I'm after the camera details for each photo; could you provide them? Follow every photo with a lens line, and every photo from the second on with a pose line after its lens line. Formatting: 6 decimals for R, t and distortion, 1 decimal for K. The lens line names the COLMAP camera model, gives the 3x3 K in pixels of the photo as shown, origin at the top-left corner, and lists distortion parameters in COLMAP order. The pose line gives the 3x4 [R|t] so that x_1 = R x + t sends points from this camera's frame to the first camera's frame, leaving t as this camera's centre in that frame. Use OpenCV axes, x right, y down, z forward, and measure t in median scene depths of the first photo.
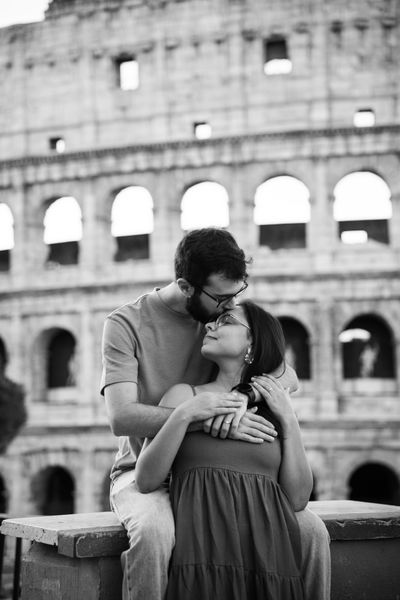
lens RADIAL K [[1143.6, 0, 200.1], [0, 1143.6, 299.3], [0, 0, 1]] dist [0.412361, -0.114907]
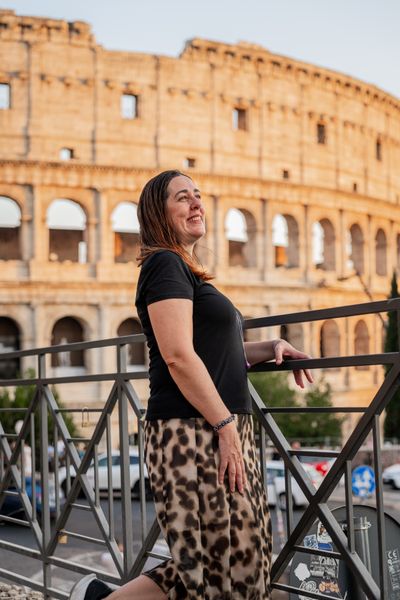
lens RADIAL K [[961.9, 0, 209.3], [0, 961.9, 300.9], [0, 0, 1]] dist [-0.012081, -0.065065]
pose [[0.566395, 0.053229, 0.822413, -0.952379], [-0.083419, 0.996490, -0.007046, 0.014711], [-0.819901, -0.064614, 0.568847, 0.419126]]
